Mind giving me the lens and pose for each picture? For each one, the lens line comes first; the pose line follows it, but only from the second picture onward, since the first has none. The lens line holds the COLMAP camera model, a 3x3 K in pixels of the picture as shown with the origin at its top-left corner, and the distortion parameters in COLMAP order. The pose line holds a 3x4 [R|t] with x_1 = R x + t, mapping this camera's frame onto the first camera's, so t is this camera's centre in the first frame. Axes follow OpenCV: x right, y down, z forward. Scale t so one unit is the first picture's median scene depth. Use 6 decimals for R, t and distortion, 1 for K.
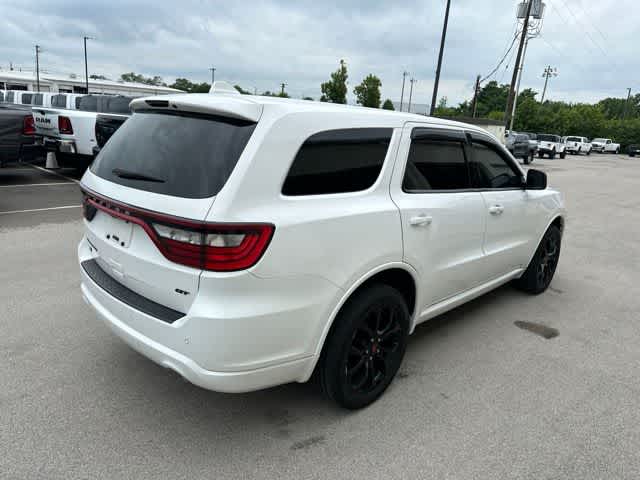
lens RADIAL K [[463.3, 0, 324.8], [0, 463.3, 236.8], [0, 0, 1]] dist [0.009550, -0.016791]
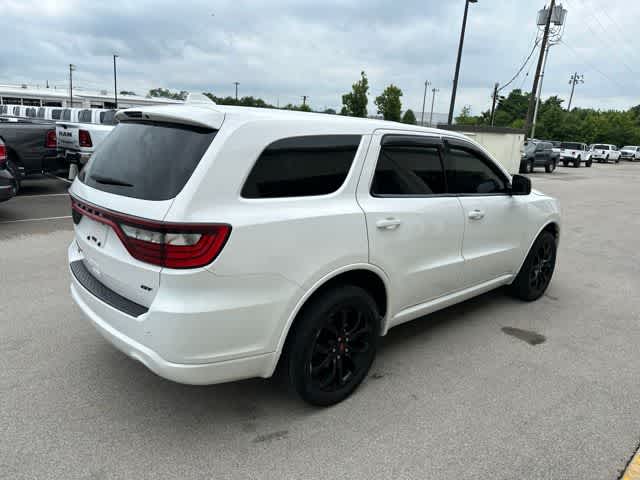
lens RADIAL K [[463.3, 0, 316.7], [0, 463.3, 237.6], [0, 0, 1]] dist [0.009550, -0.016791]
pose [[0.997785, 0.001313, -0.066515, 0.092264], [-0.002720, 0.999774, -0.021072, 0.014079], [0.066473, 0.021207, 0.997563, -0.027601]]
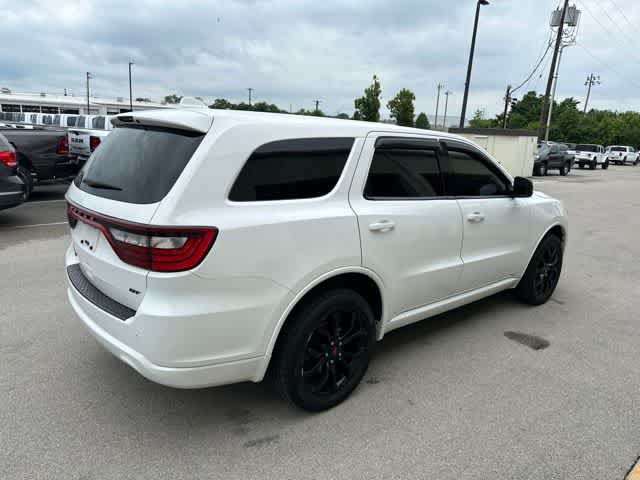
lens RADIAL K [[463.3, 0, 316.5], [0, 463.3, 237.6], [0, 0, 1]] dist [0.009550, -0.016791]
pose [[0.995350, -0.002431, -0.096293, 0.127975], [-0.000498, 0.999538, -0.030379, 0.015853], [0.096322, 0.030285, 0.994889, -0.020346]]
